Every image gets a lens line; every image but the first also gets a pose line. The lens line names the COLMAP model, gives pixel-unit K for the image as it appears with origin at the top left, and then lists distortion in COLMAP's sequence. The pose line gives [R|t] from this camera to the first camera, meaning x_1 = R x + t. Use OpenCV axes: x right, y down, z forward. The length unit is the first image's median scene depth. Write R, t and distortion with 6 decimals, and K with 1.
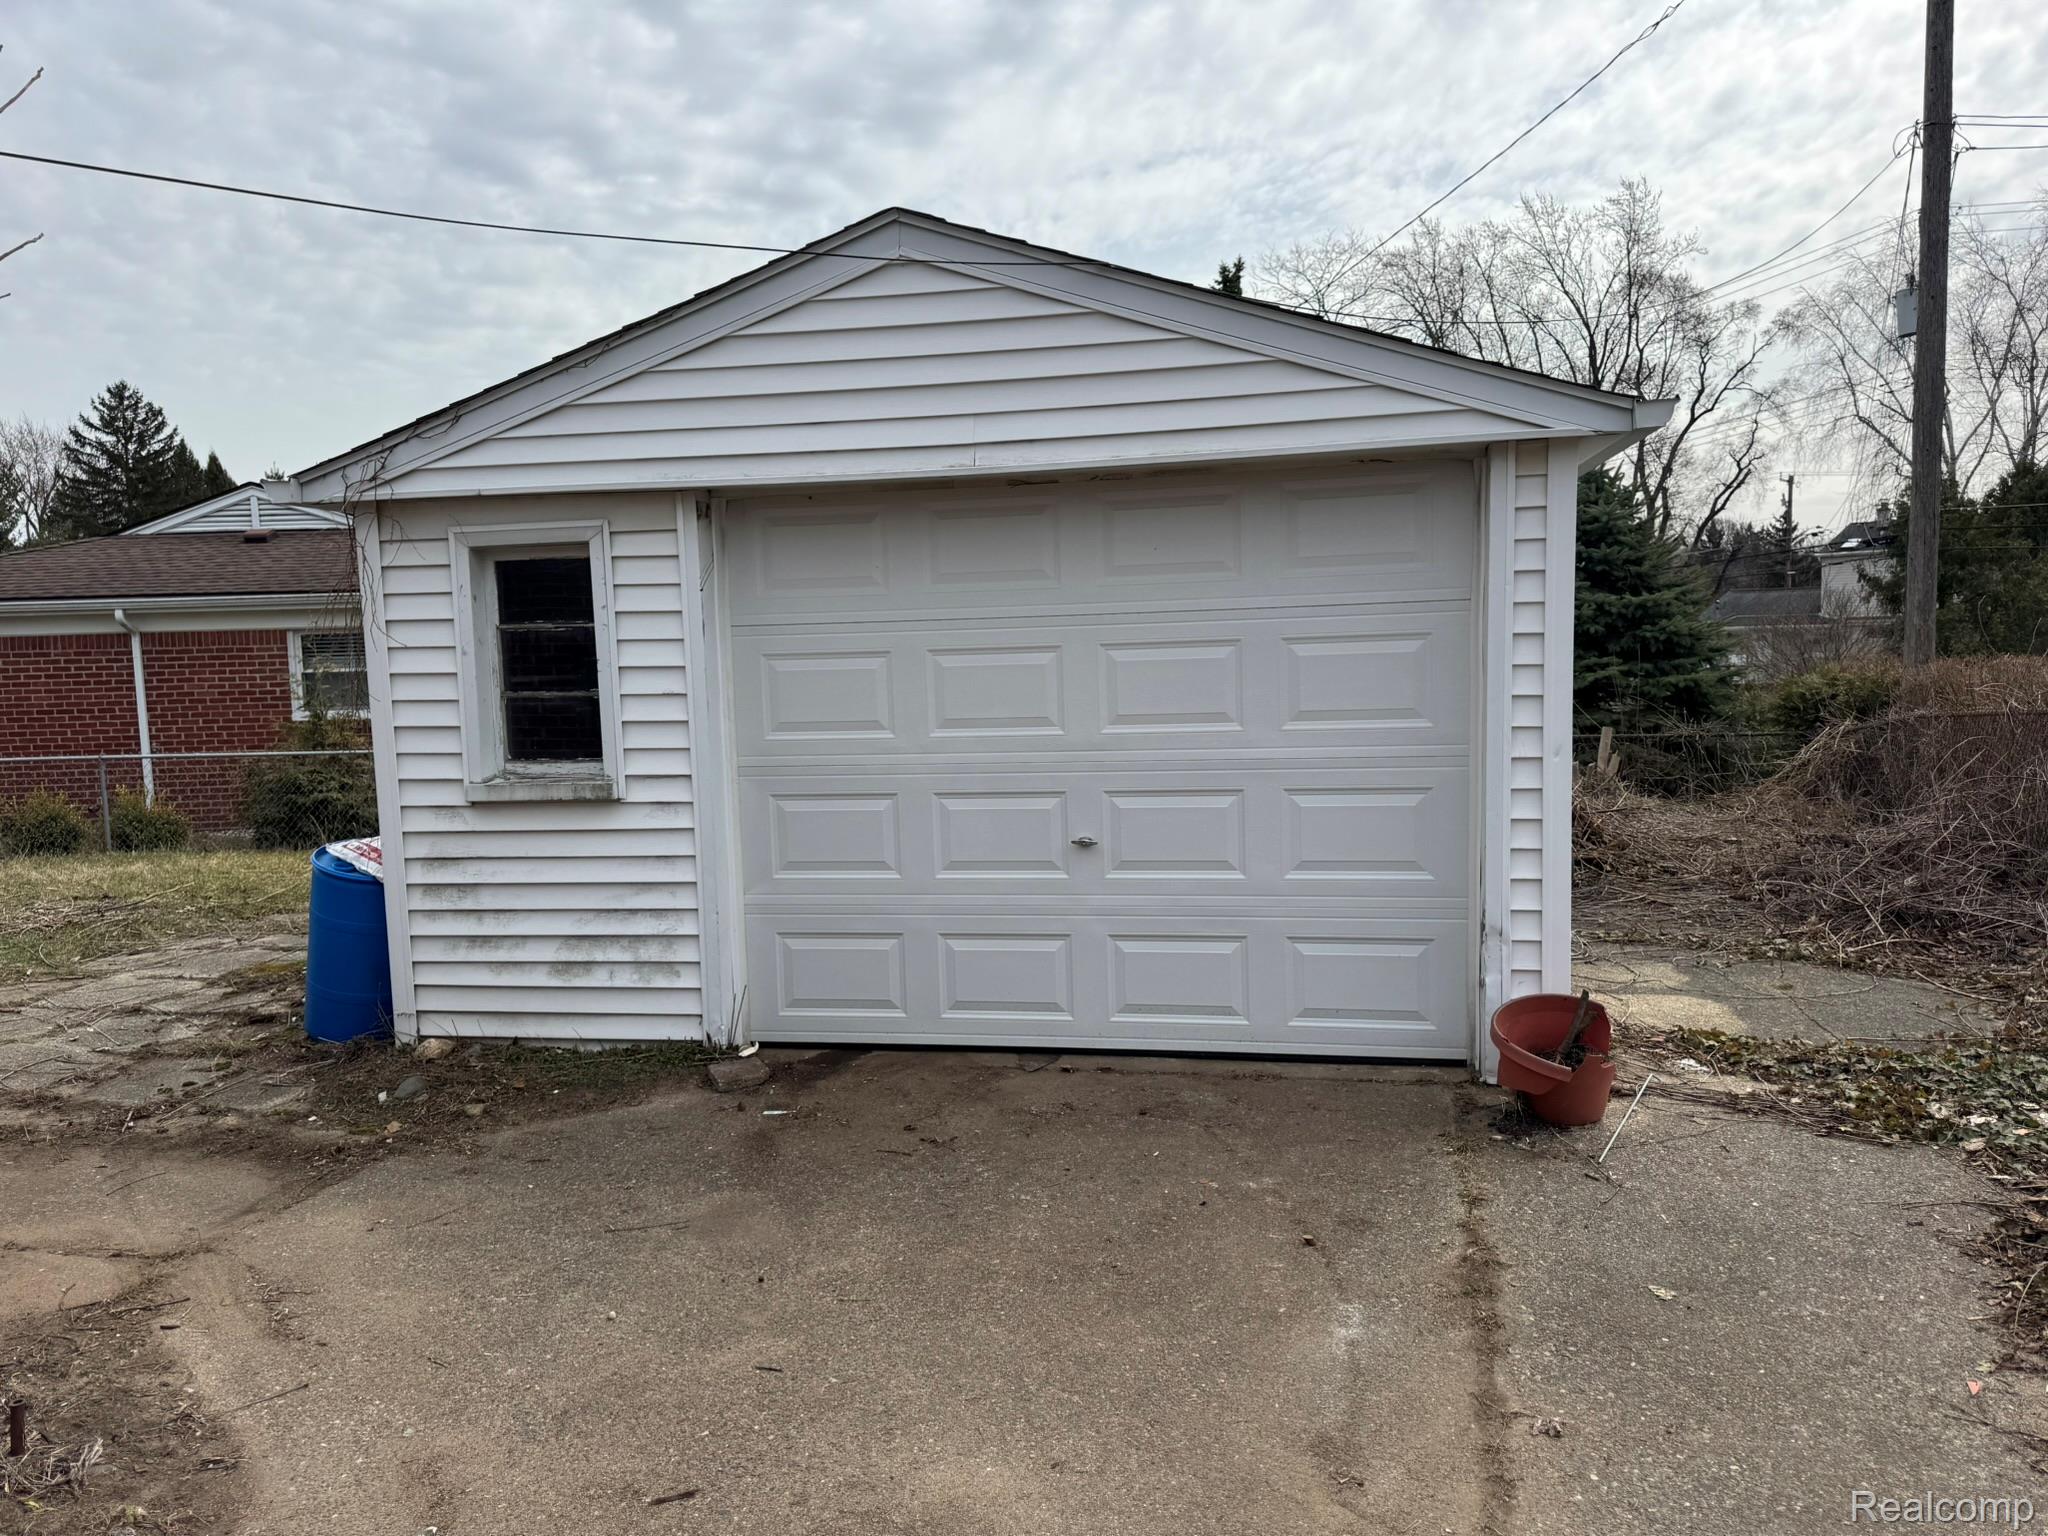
lens RADIAL K [[1420.4, 0, 1024.0], [0, 1420.4, 768.0], [0, 0, 1]] dist [0.004225, -0.000562]
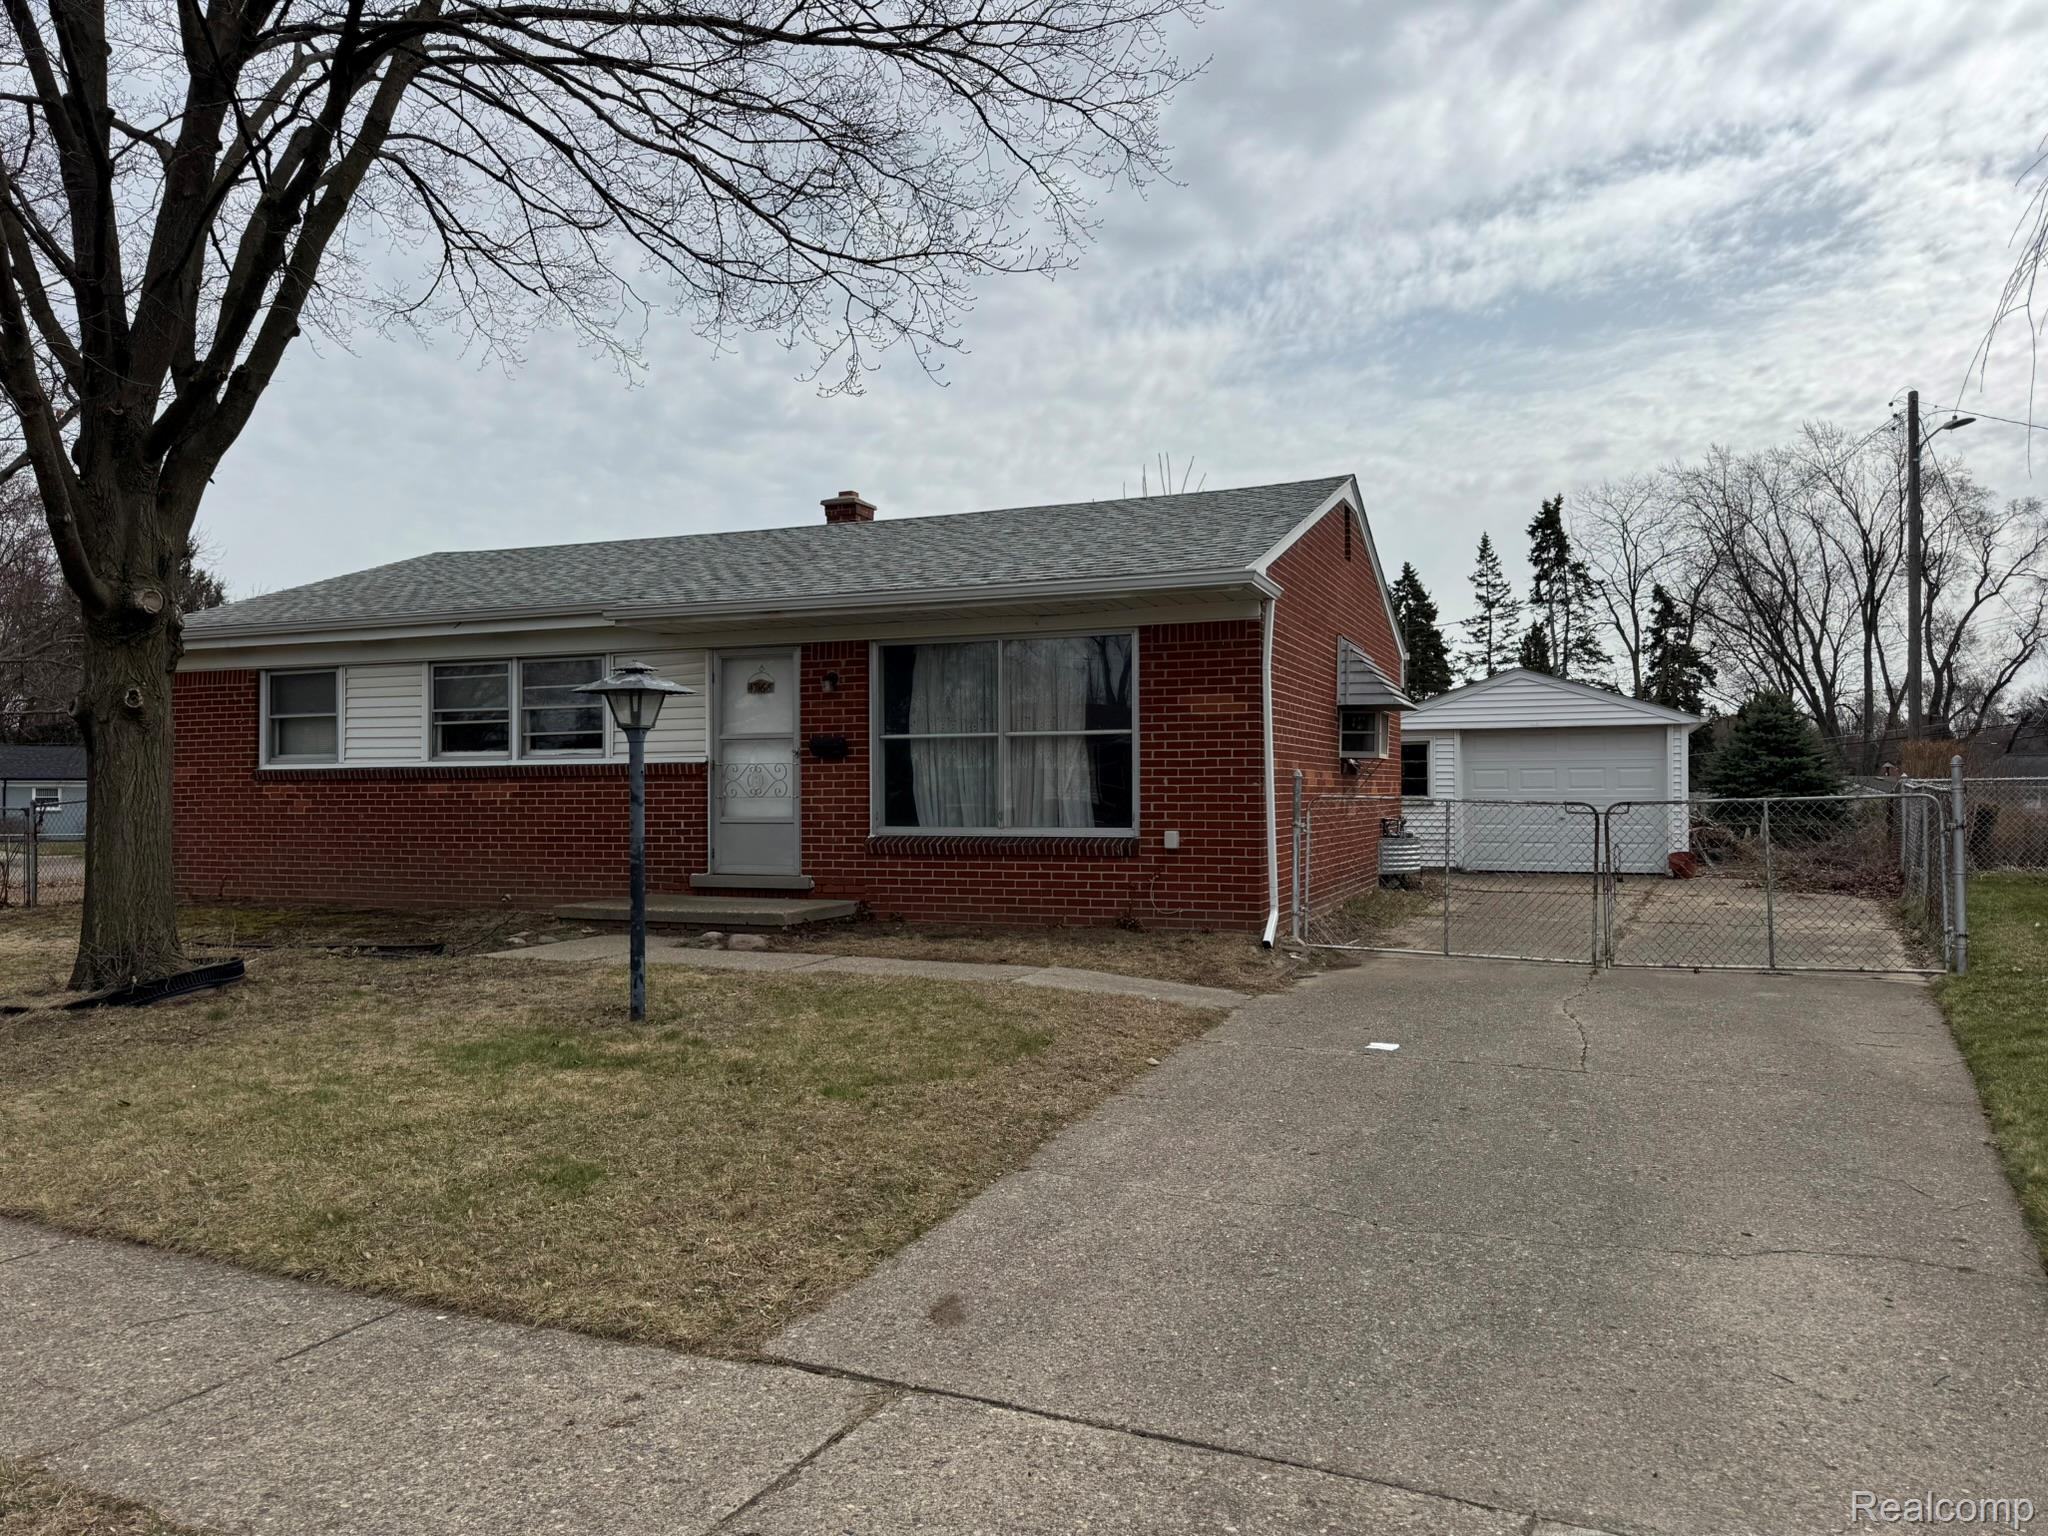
lens RADIAL K [[1420.4, 0, 1024.0], [0, 1420.4, 768.0], [0, 0, 1]] dist [0.004225, -0.000562]
pose [[0.980593, 0.017837, -0.195242, -0.055953], [-0.037914, 0.994307, -0.099582, 0.030799], [0.192354, 0.105052, 0.975686, -0.269605]]
